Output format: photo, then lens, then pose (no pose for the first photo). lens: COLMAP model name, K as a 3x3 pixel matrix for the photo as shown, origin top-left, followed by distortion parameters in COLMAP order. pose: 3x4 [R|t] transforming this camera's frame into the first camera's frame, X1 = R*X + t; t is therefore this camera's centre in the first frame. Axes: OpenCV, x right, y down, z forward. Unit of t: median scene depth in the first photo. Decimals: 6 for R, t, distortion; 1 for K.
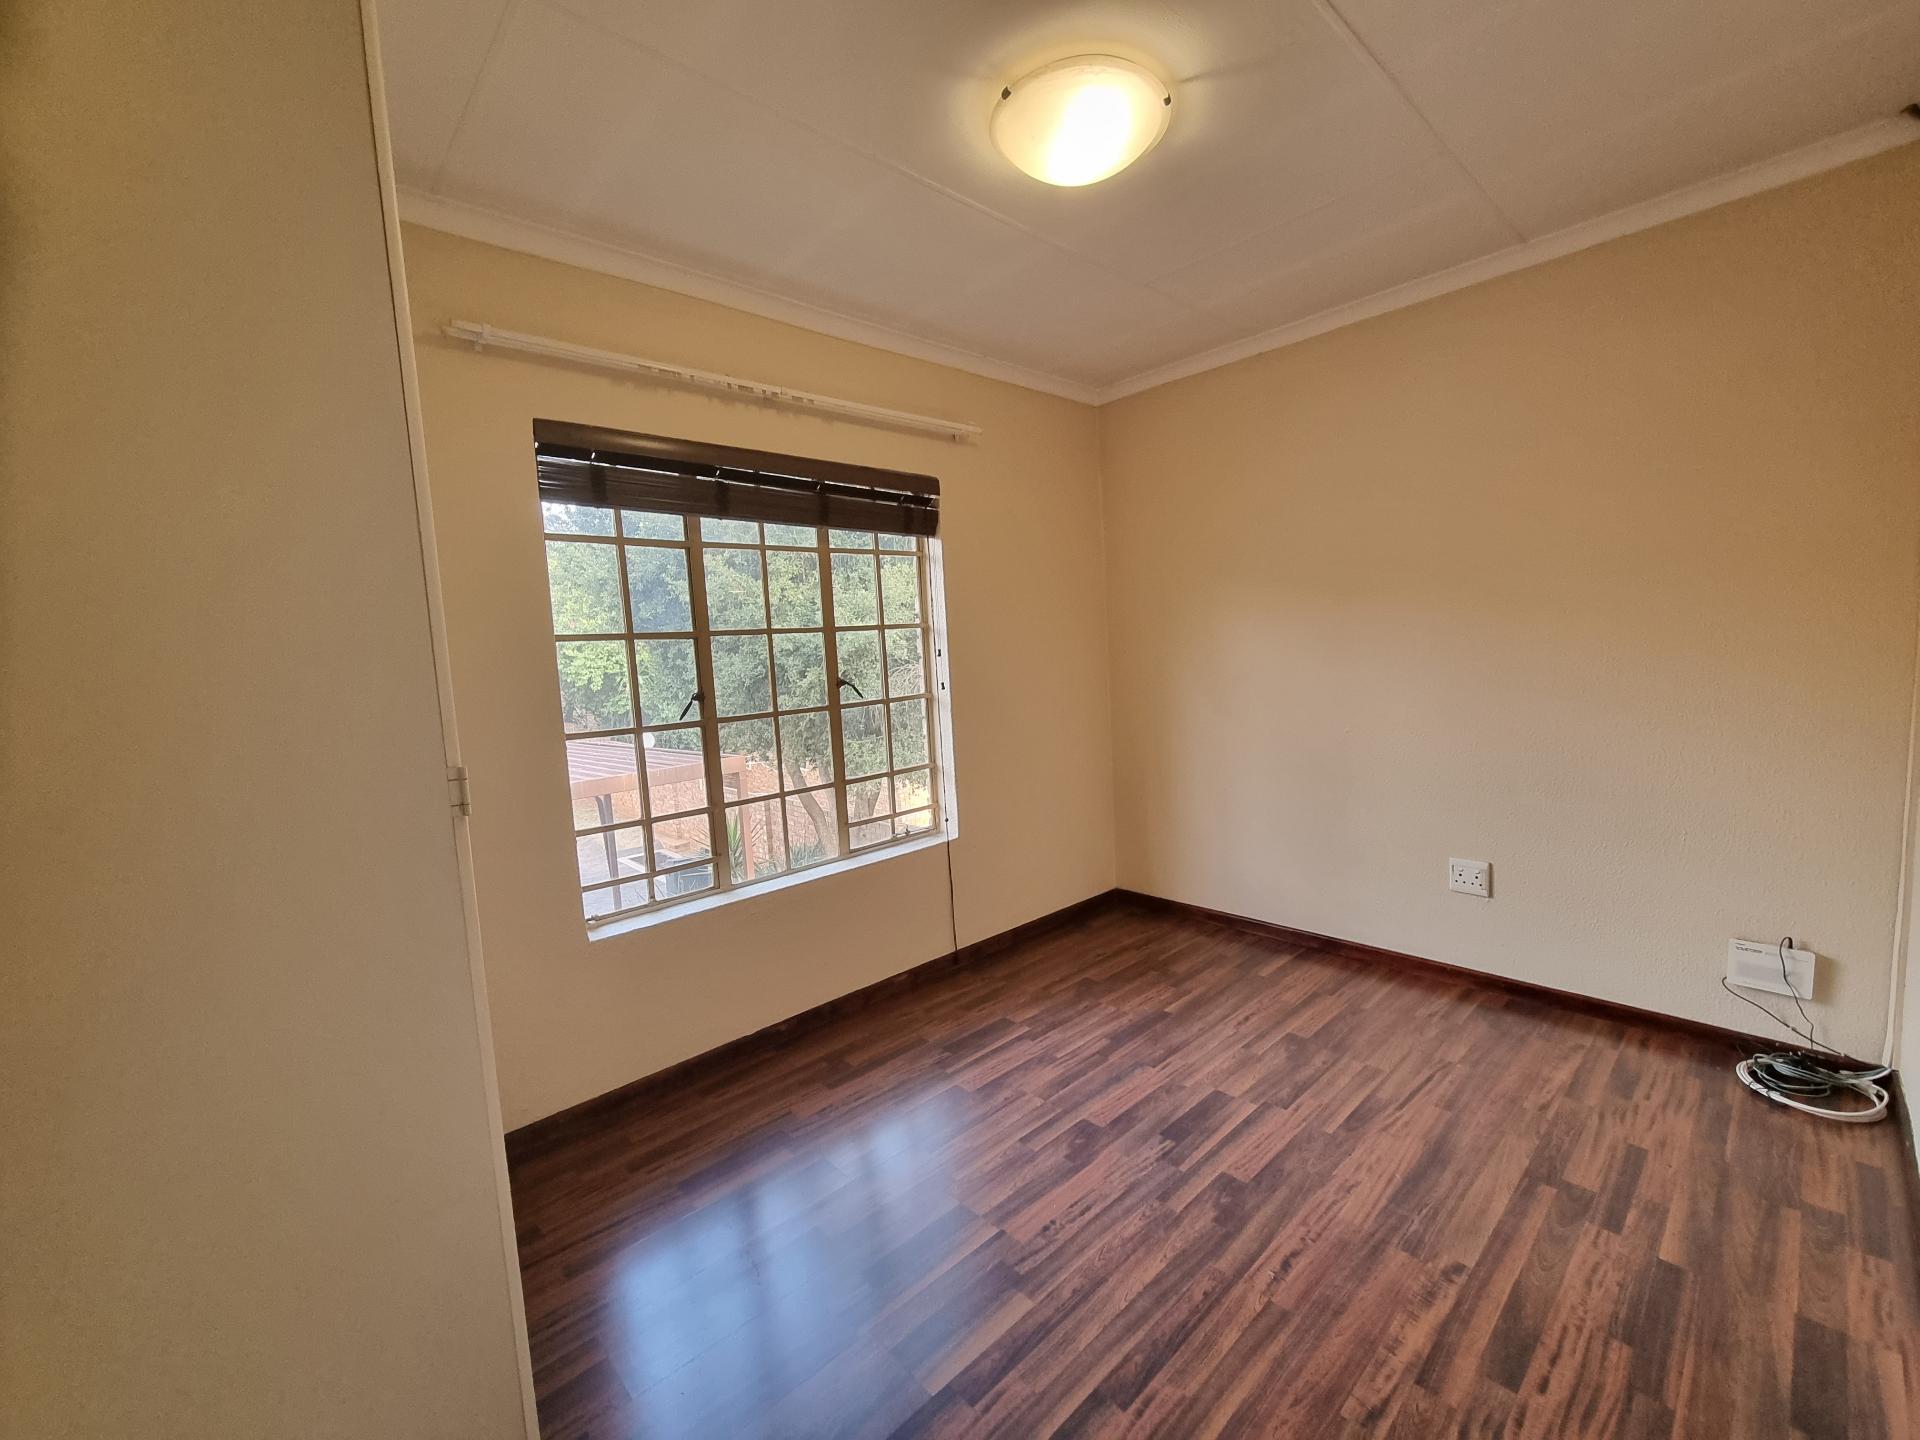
lens RADIAL K [[784.4, 0, 977.4], [0, 784.4, 722.5], [0, 0, 1]] dist [0.002185, -0.000643]
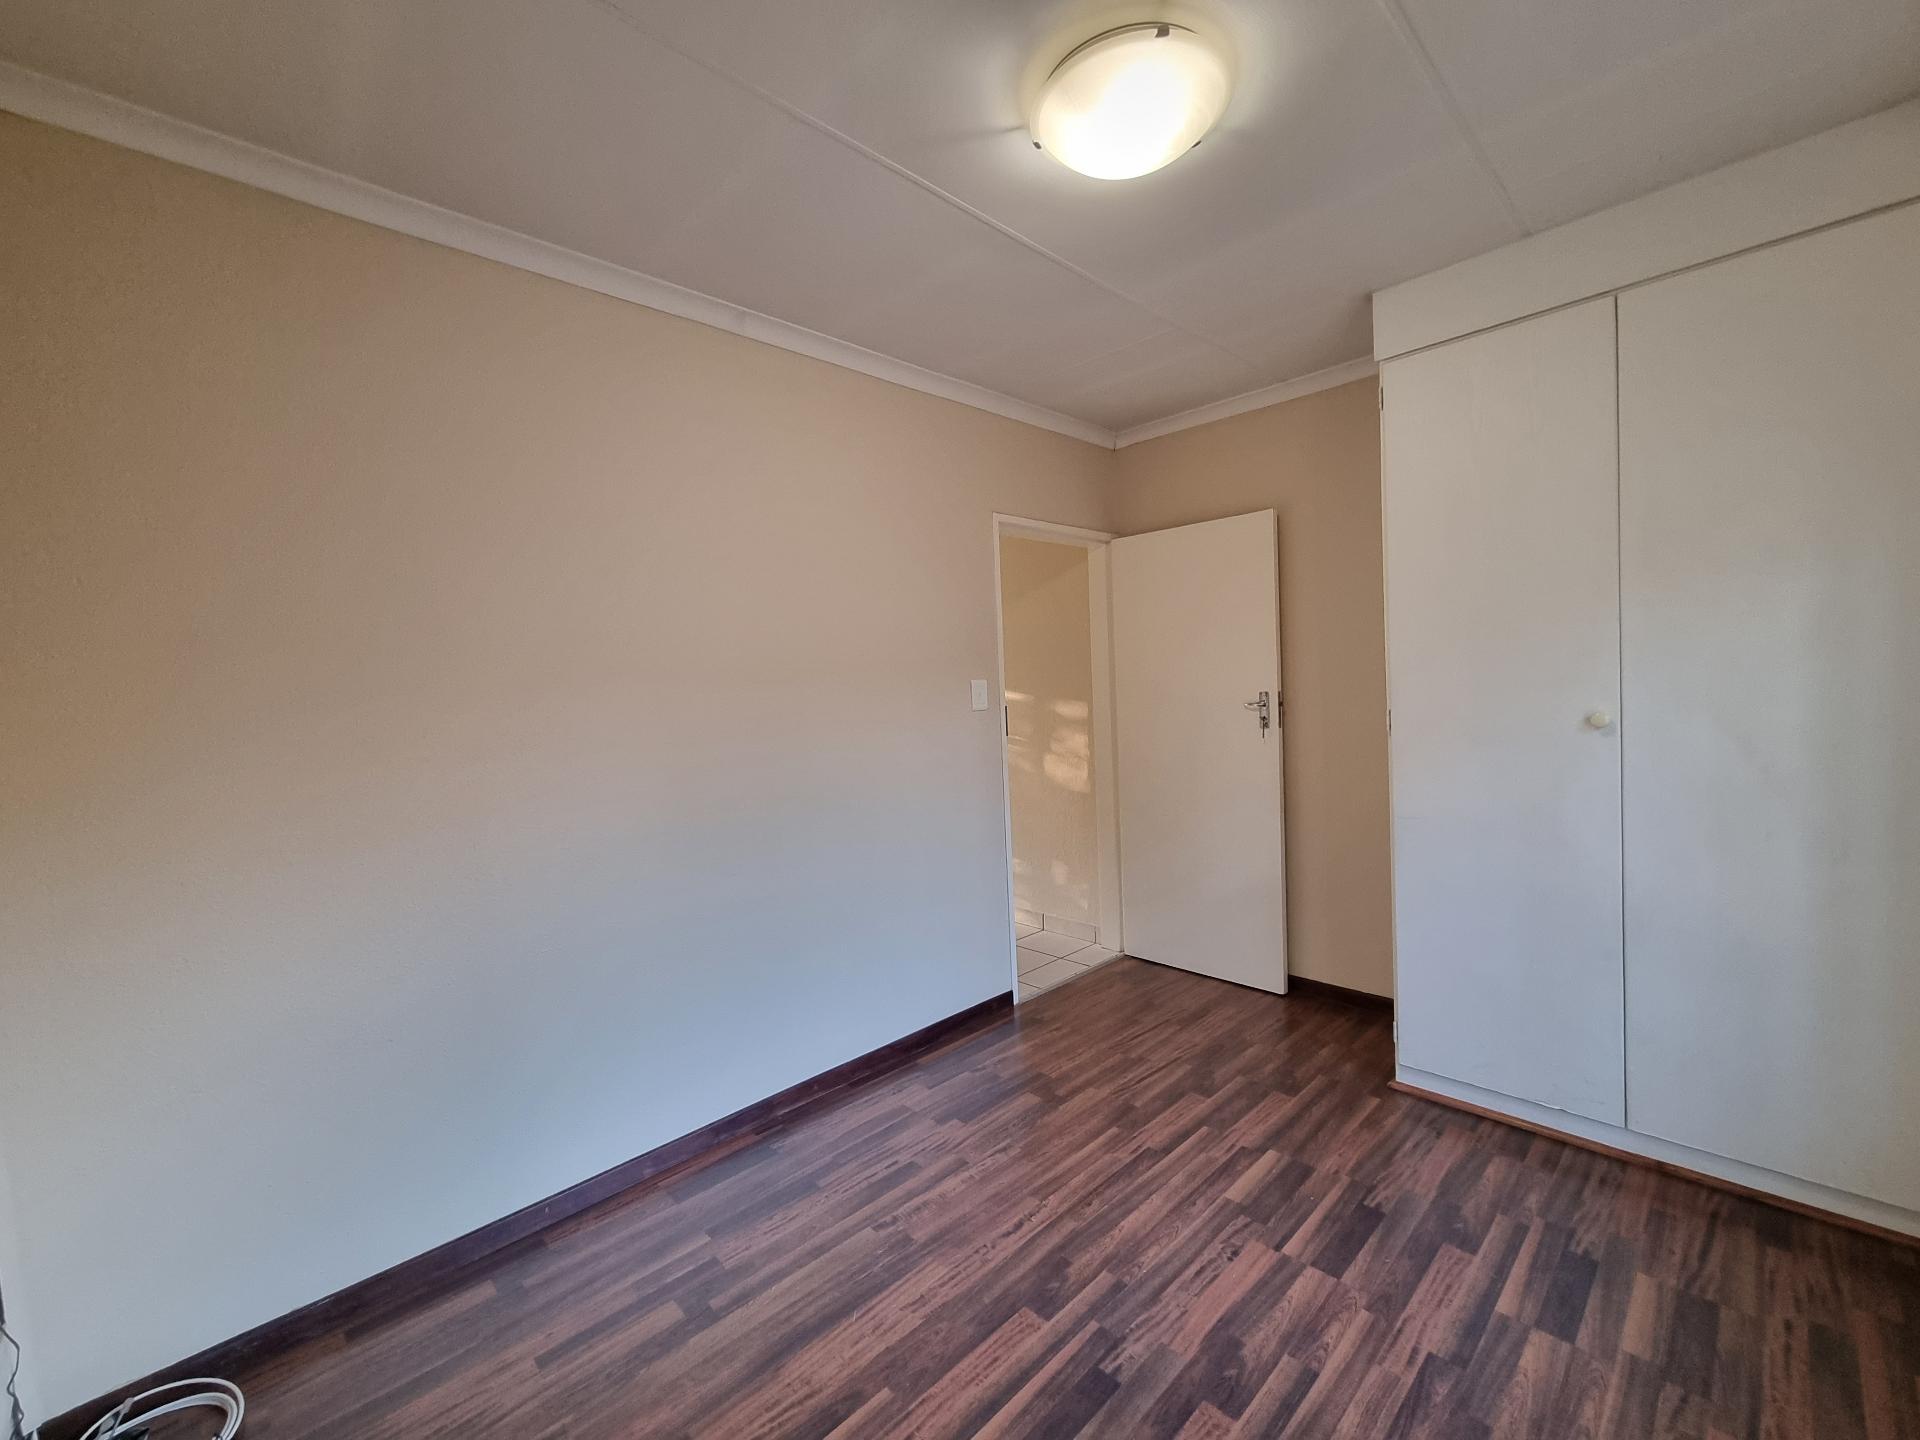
lens RADIAL K [[784.4, 0, 977.4], [0, 784.4, 722.5], [0, 0, 1]] dist [0.002185, -0.000643]
pose [[-0.995362, 0.094854, -0.016060, 0.386323], [0.091663, 0.985751, 0.141043, -0.216410], [0.029210, 0.138917, -0.989873, 1.981457]]
